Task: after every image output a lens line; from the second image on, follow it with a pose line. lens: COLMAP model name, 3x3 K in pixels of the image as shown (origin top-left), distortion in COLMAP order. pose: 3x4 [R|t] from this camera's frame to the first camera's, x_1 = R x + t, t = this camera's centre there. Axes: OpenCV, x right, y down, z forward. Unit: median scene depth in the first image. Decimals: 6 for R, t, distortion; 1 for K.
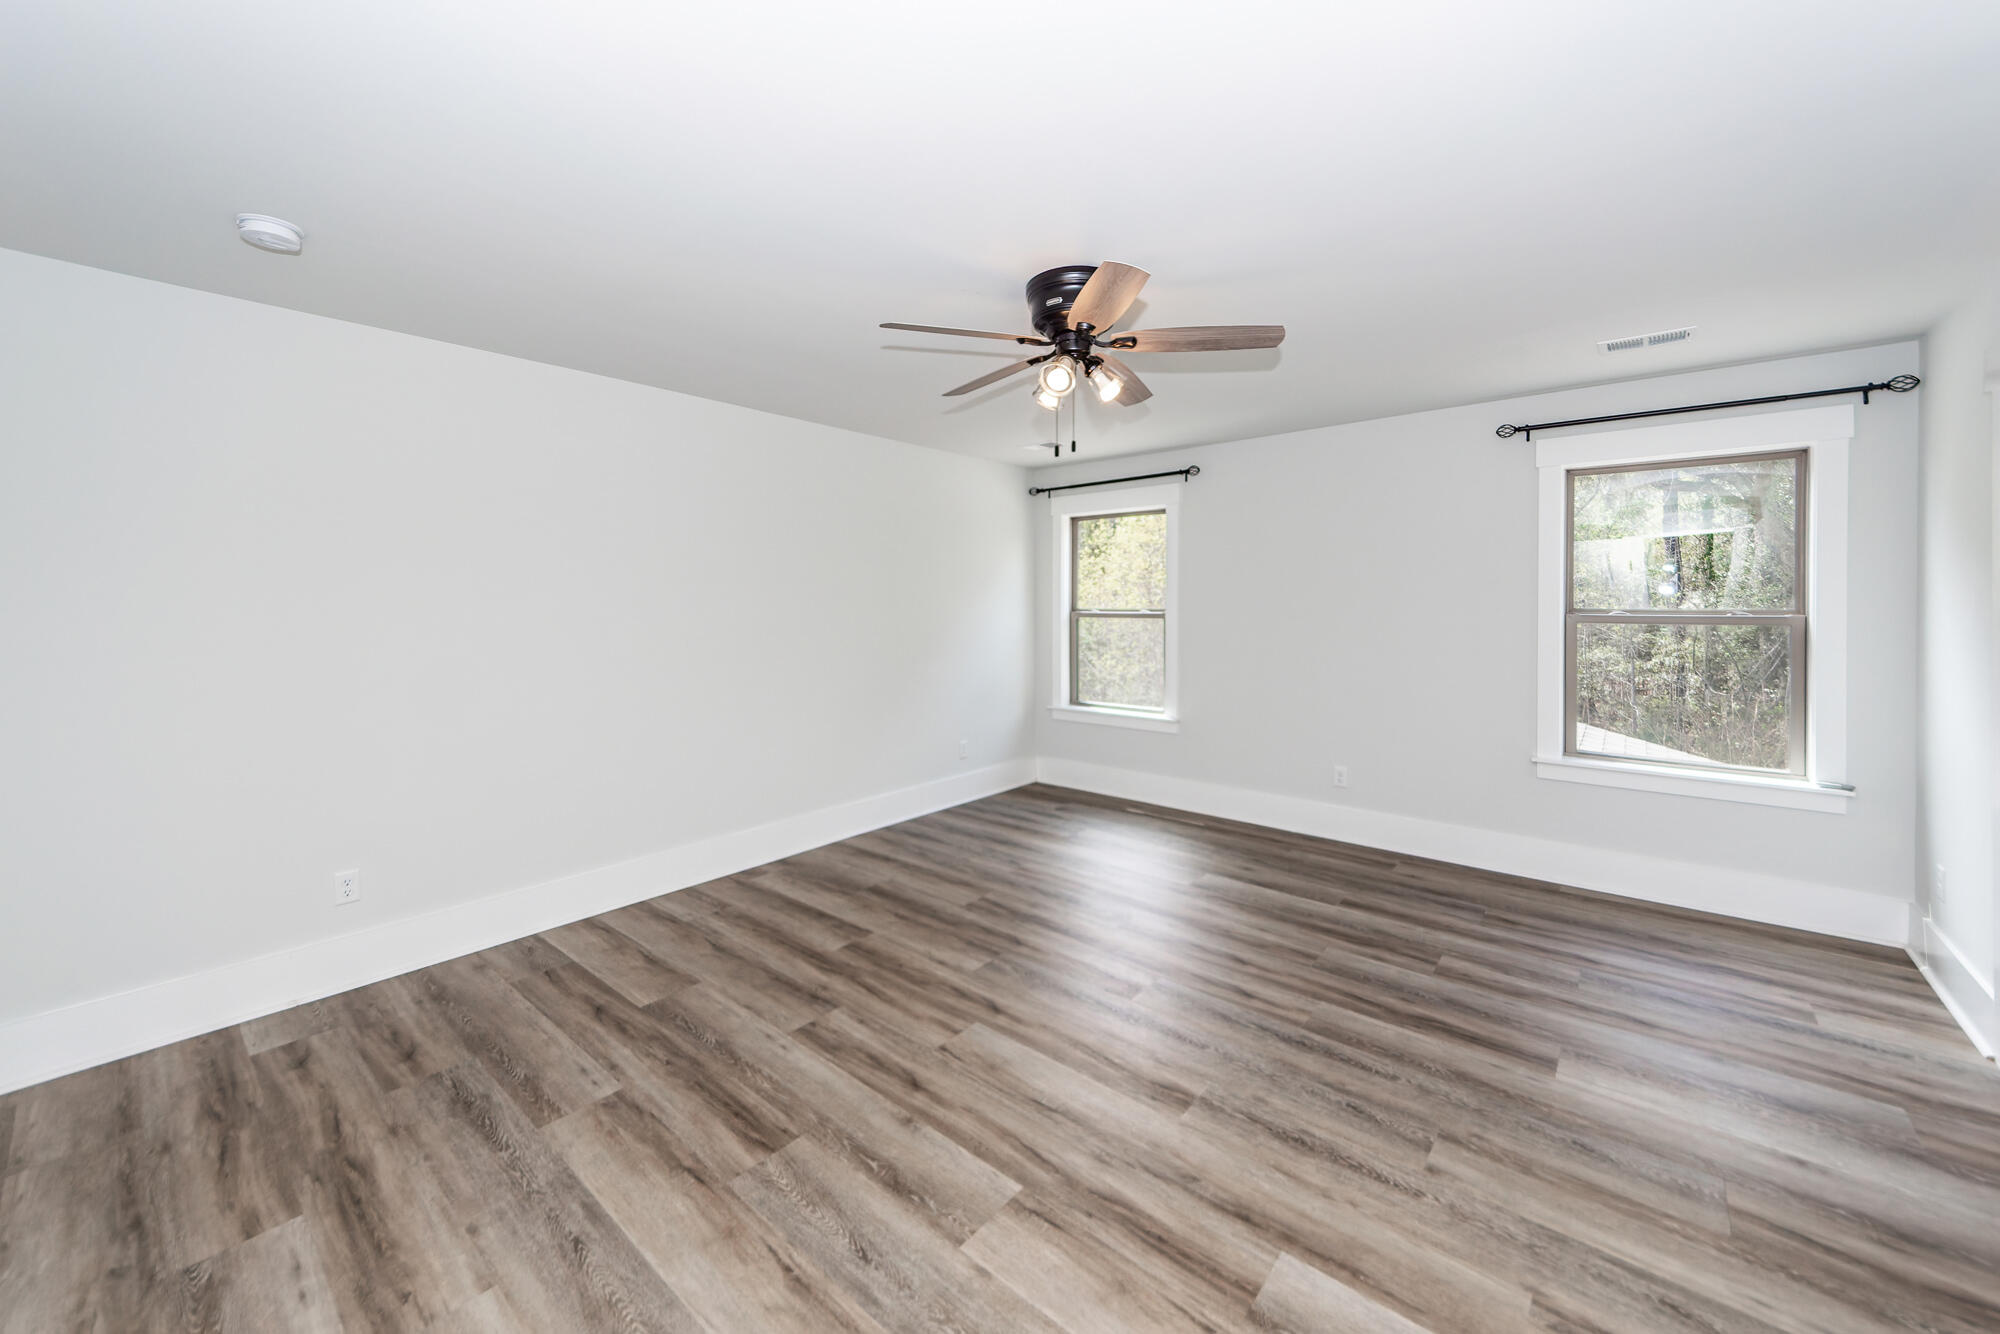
lens RADIAL K [[767.8, 0, 995.3], [0, 767.8, 600.7], [0, 0, 1]] dist [0.006565, -0.001945]
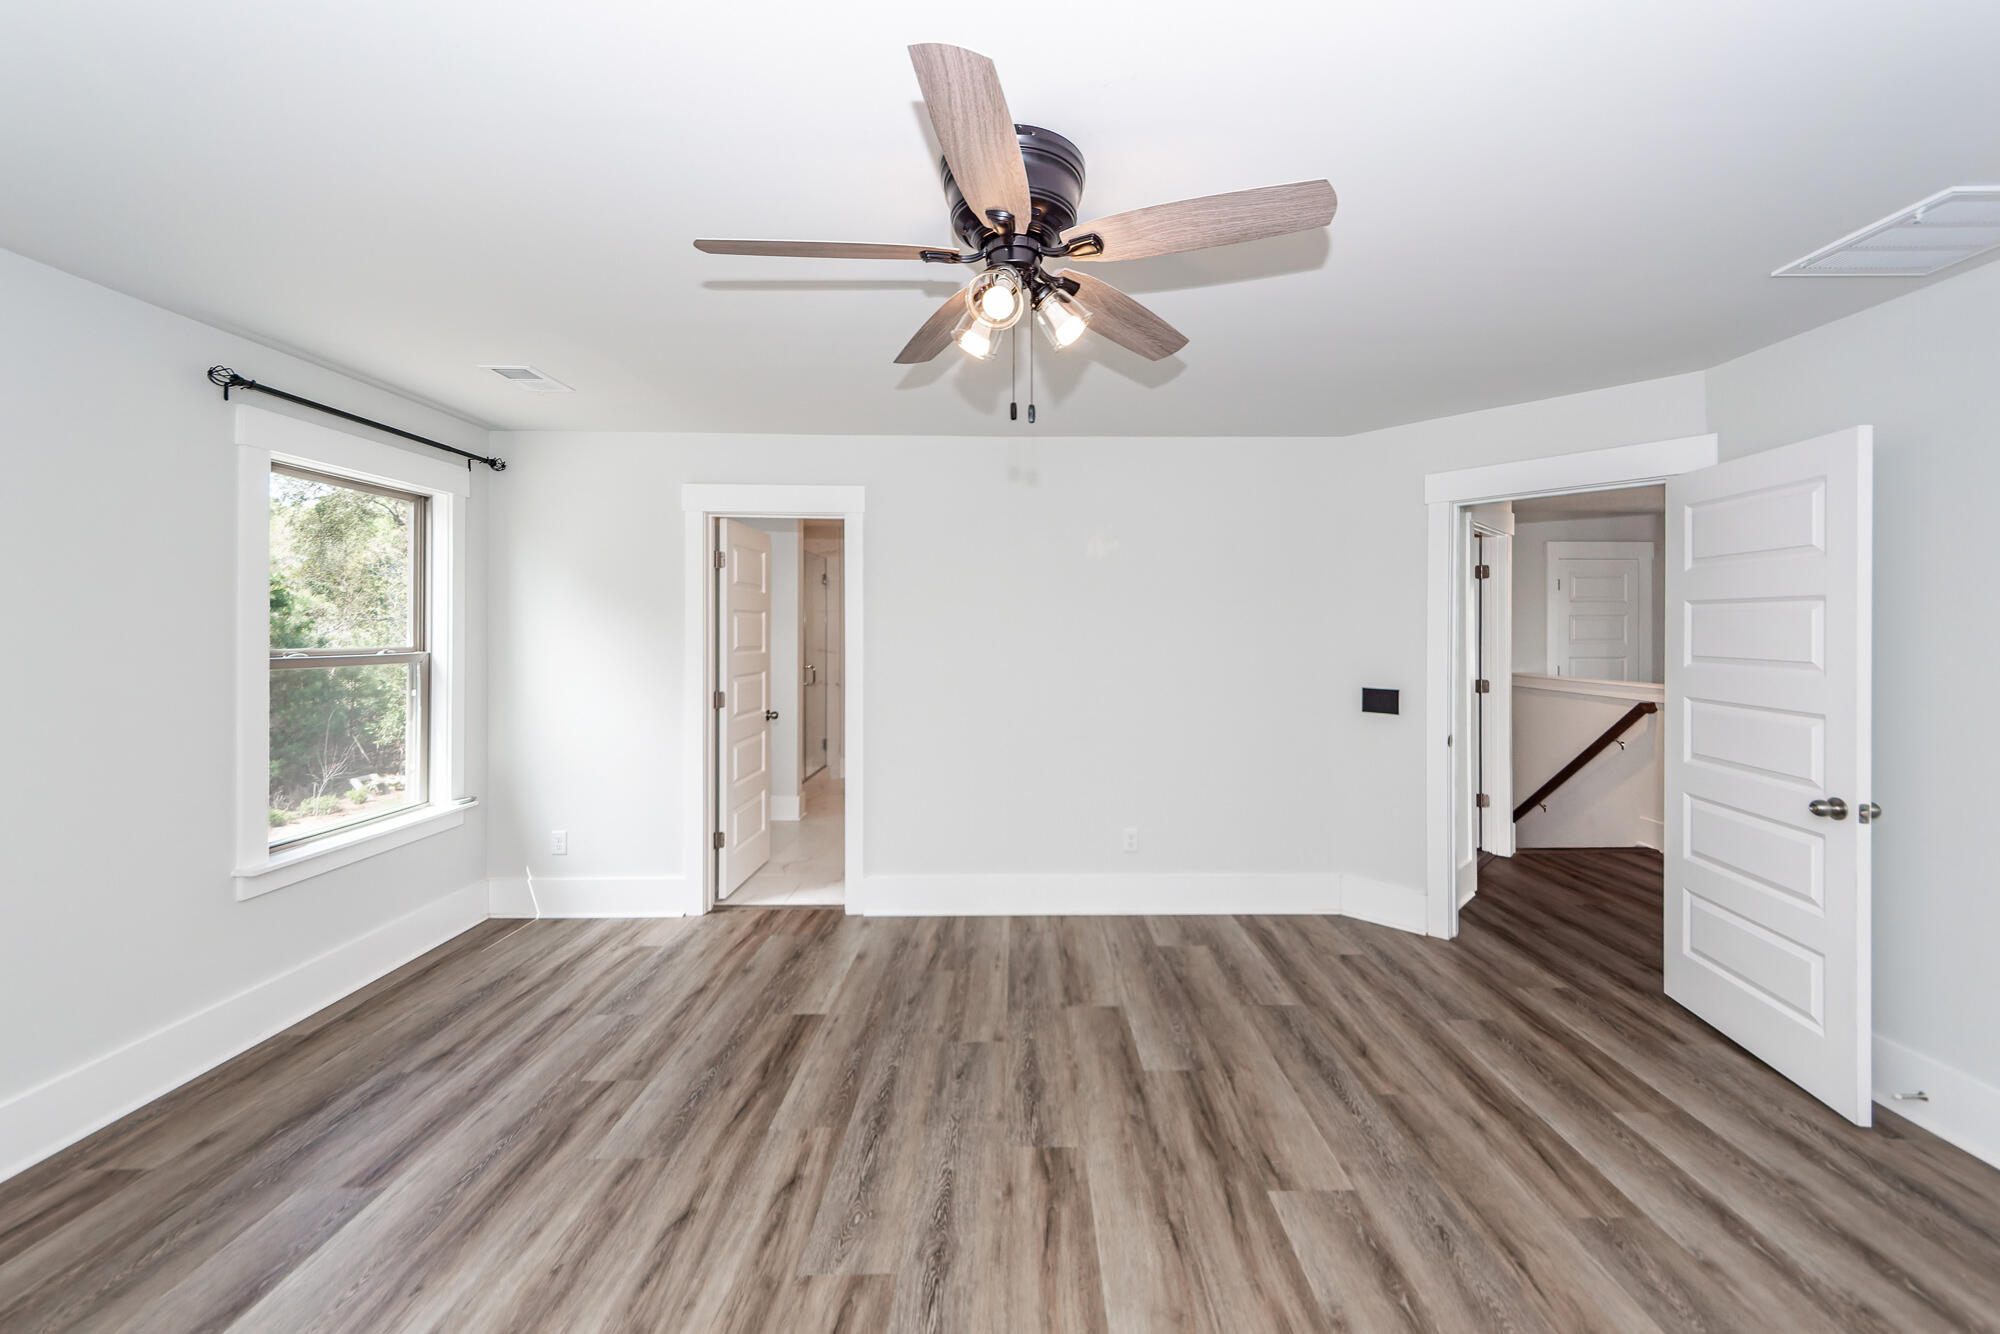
lens RADIAL K [[767.8, 0, 1025.0], [0, 767.8, 627.4], [0, 0, 1]] dist [0.006565, -0.001945]
pose [[-0.664658, 0.004892, 0.747132, -0.483839], [0.000507, 0.999981, -0.006096, -0.009971], [-0.747148, -0.003673, -0.664648, 1.753944]]
